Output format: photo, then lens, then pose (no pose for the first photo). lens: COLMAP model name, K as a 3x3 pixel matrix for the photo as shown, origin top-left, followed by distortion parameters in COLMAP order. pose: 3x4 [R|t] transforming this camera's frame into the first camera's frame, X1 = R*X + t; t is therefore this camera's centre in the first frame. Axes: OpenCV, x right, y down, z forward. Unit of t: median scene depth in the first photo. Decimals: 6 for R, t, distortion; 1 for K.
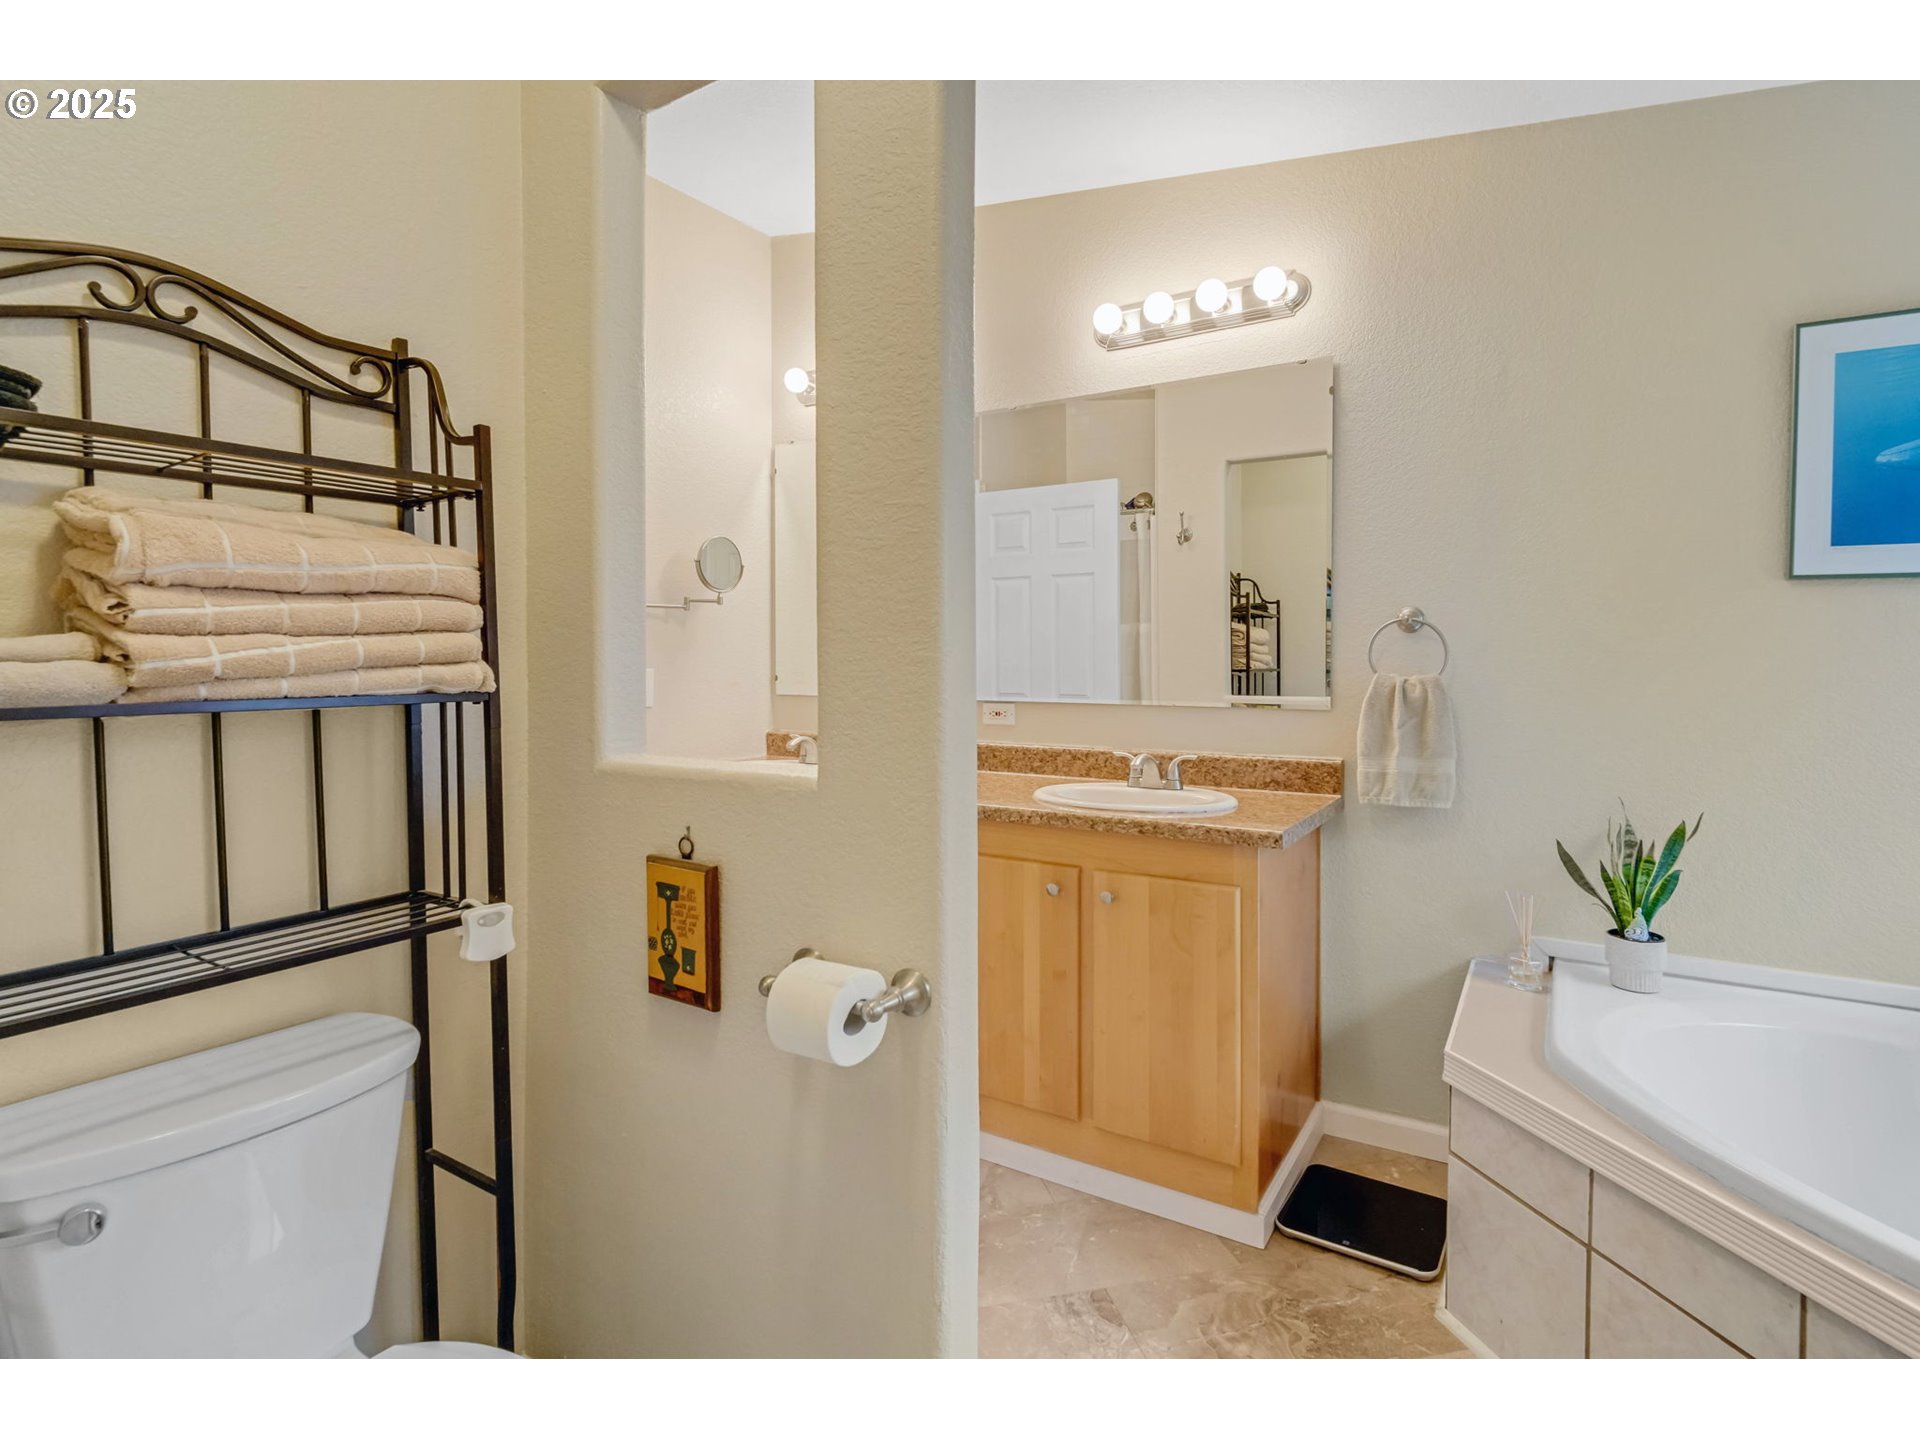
lens RADIAL K [[922.1, 0, 942.0], [0, 922.1, 730.8], [0, 0, 1]] dist [-0.003234, -0.001097]
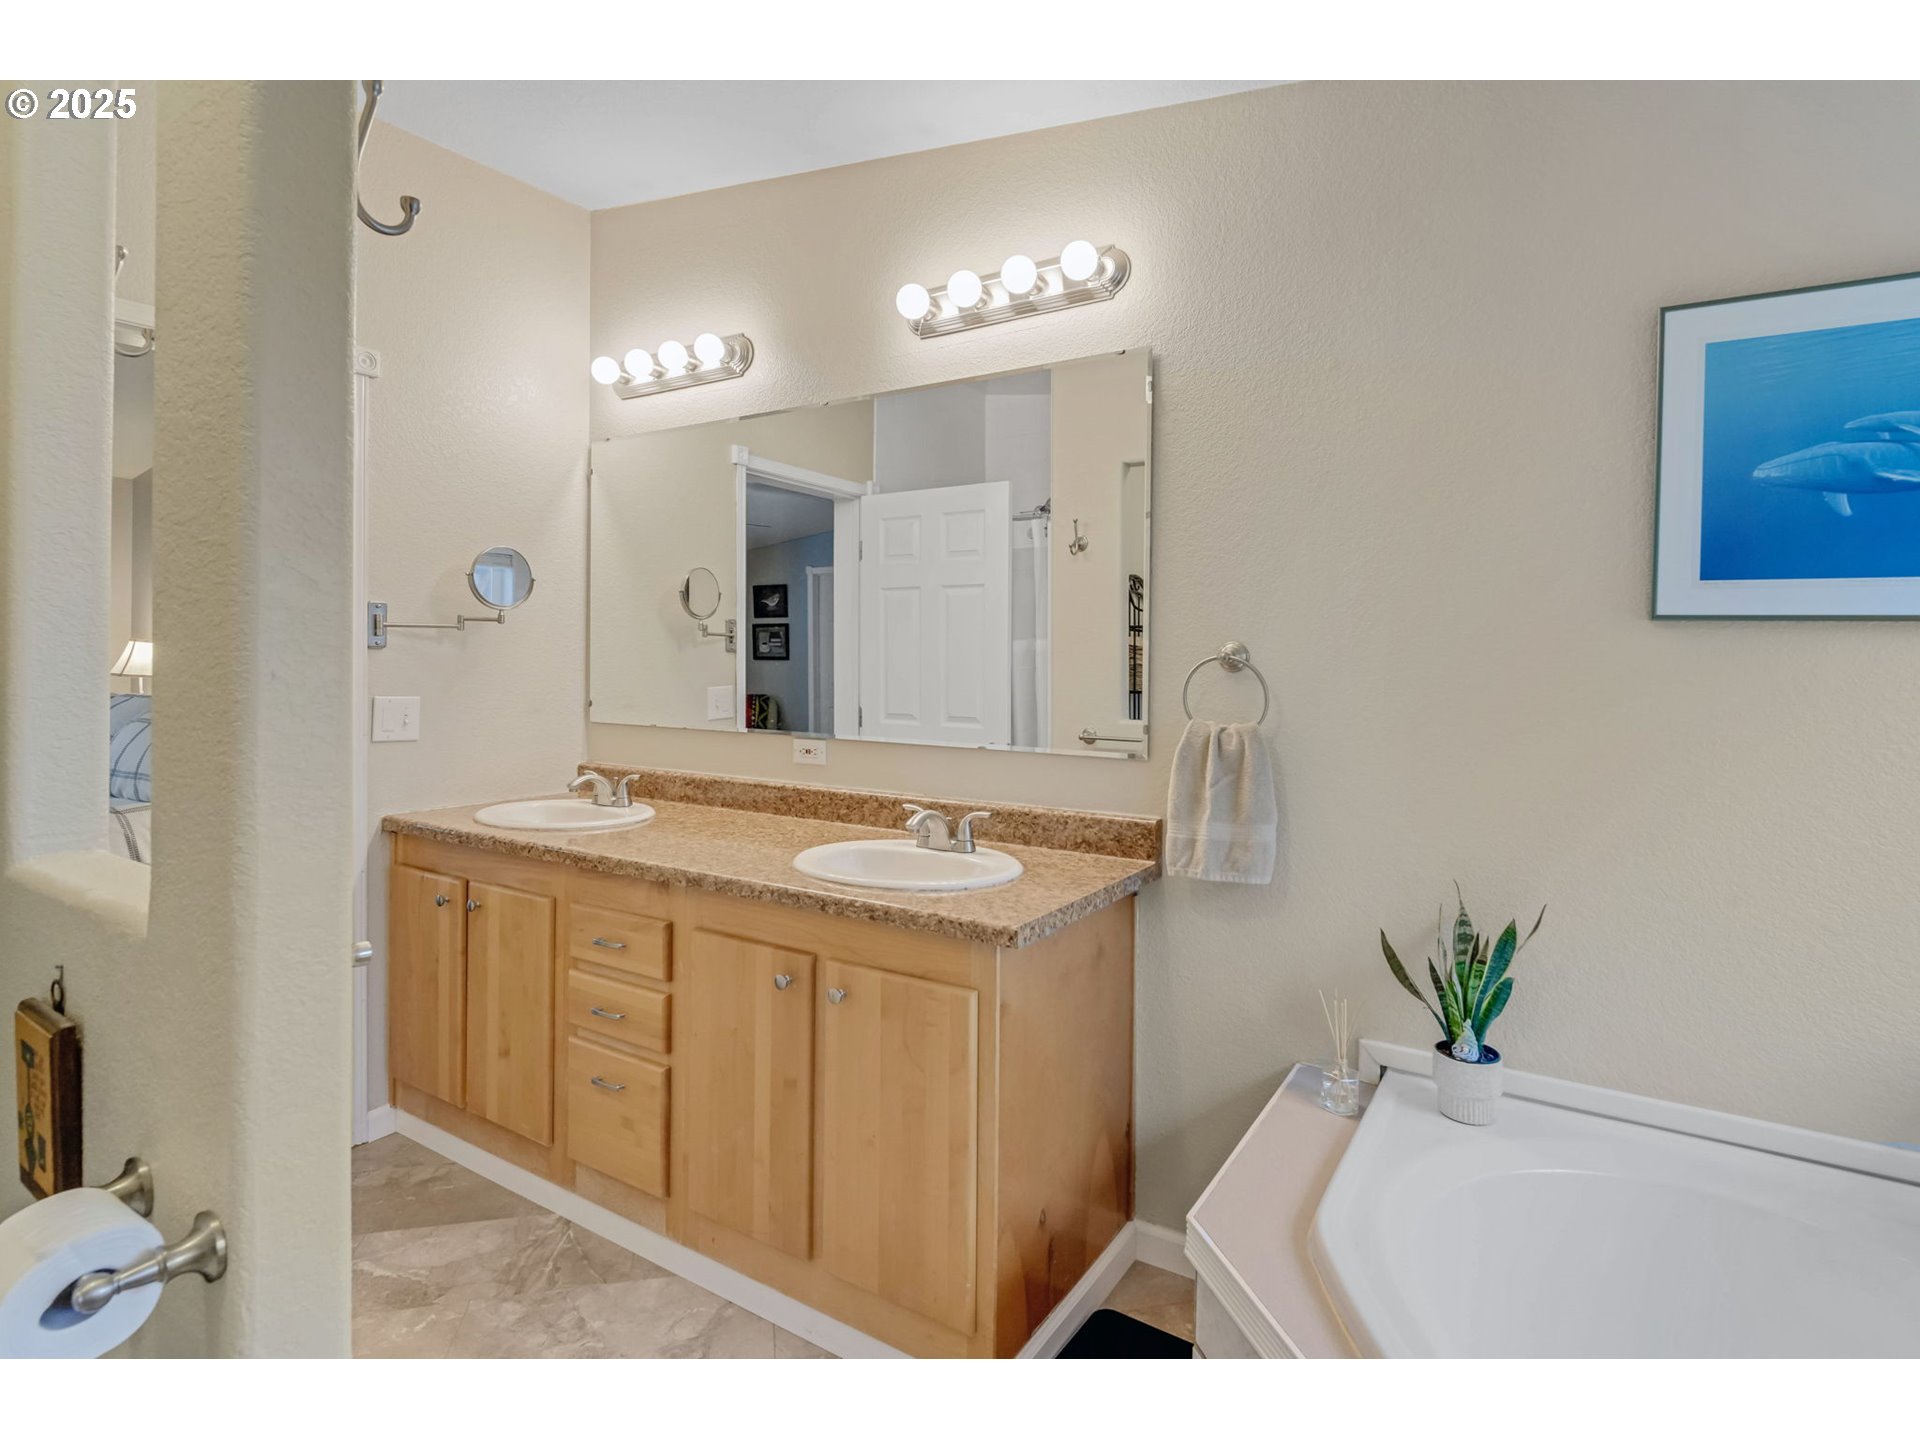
lens RADIAL K [[927.3, 0, 960.0], [0, 927.3, 720.0], [0, 0, 1]] dist [0.002202, -0.000828]
pose [[0.999969, 0.007776, 0.000974, 0.256678], [-0.007769, 0.999947, -0.006751, -0.054773], [-0.001027, 0.006743, 0.999977, 0.147146]]
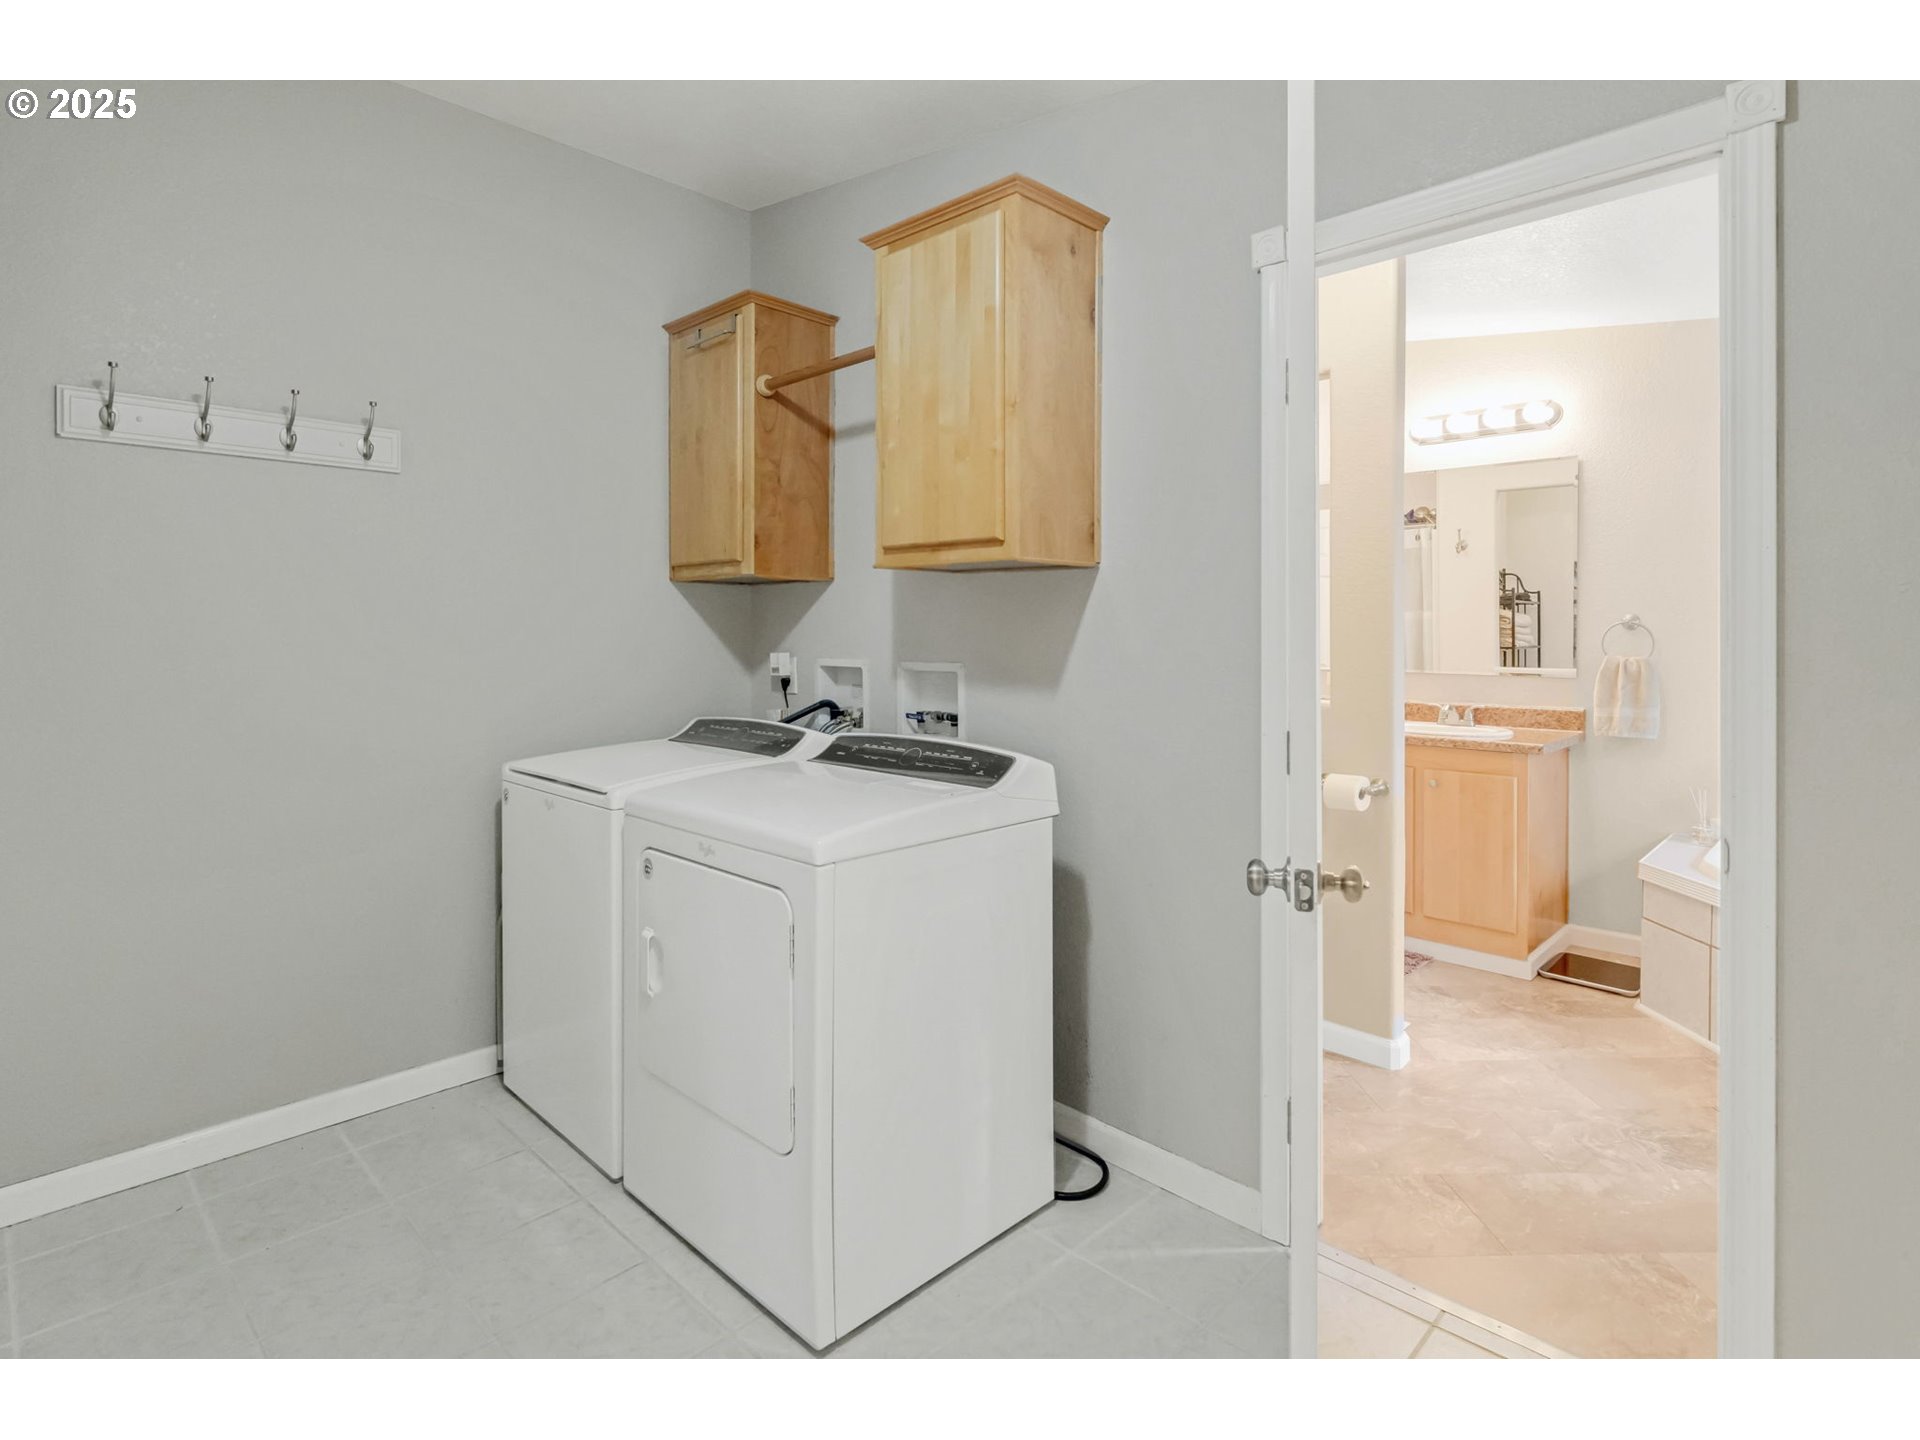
lens RADIAL K [[968.1, 0, 954.6], [0, 968.1, 673.5], [0, 0, 1]] dist [-0.001706, -0.001742]
pose [[0.981632, 0.009778, -0.190532, -0.323642], [-0.014475, 0.999624, -0.023274, 0.024804], [0.190233, 0.025605, 0.981405, -0.869760]]
